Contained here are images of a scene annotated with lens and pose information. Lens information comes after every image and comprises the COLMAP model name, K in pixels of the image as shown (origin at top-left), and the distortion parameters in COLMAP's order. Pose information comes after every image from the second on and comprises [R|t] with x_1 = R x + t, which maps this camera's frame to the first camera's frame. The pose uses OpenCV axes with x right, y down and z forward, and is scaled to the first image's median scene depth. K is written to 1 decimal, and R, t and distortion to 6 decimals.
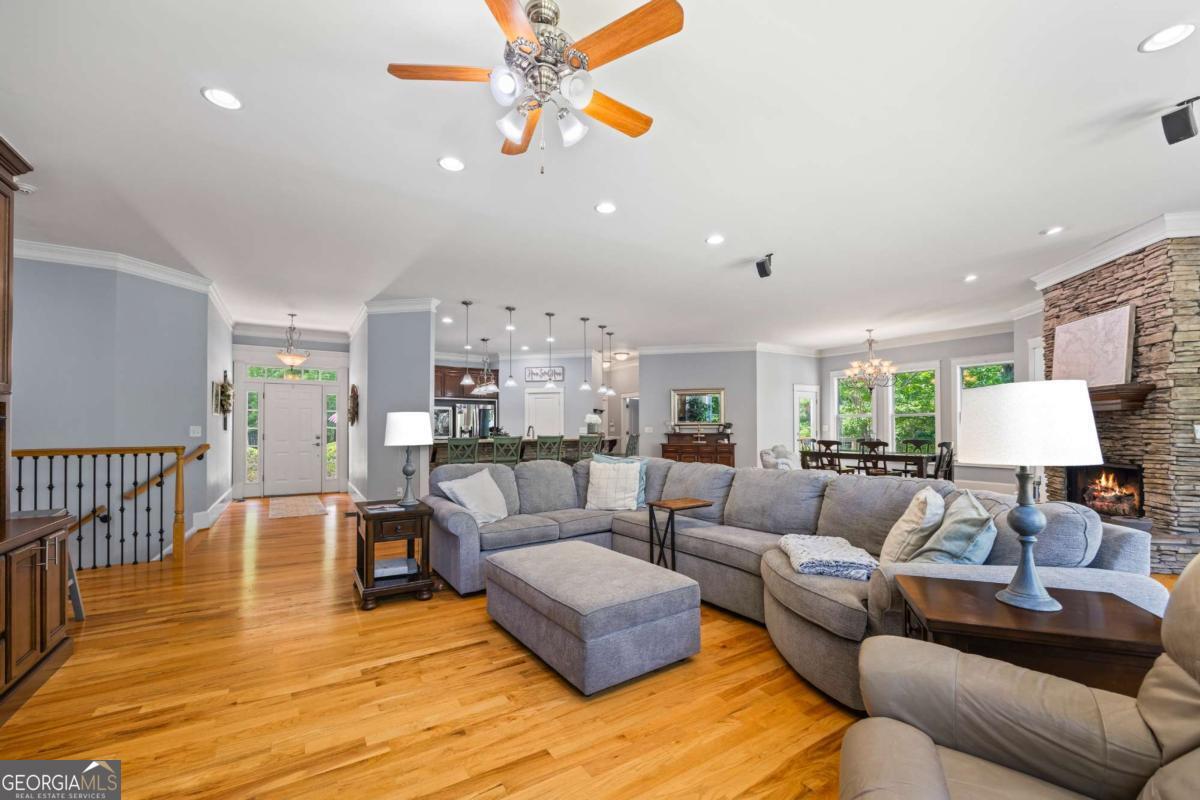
lens RADIAL K [[483.0, 0, 602.4], [0, 483.0, 407.7], [0, 0, 1]] dist [-0.000897, -0.000030]
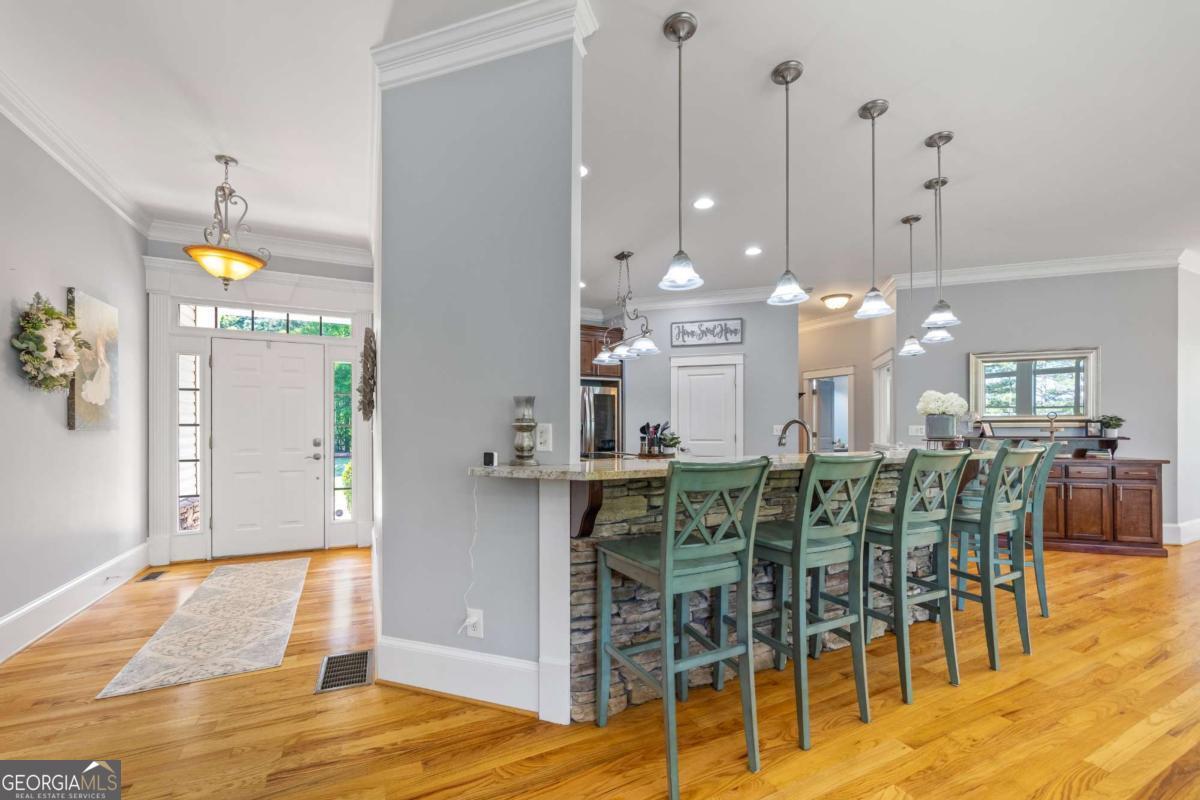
lens RADIAL K [[483.0, 0, 606.2], [0, 483.0, 421.1], [0, 0, 1]] dist [-0.000897, -0.000030]
pose [[0.995034, 0.001258, -0.099524, -0.196677], [0.001636, 0.999578, 0.028992, 0.019997], [0.099519, -0.029011, 0.994613, 0.447331]]
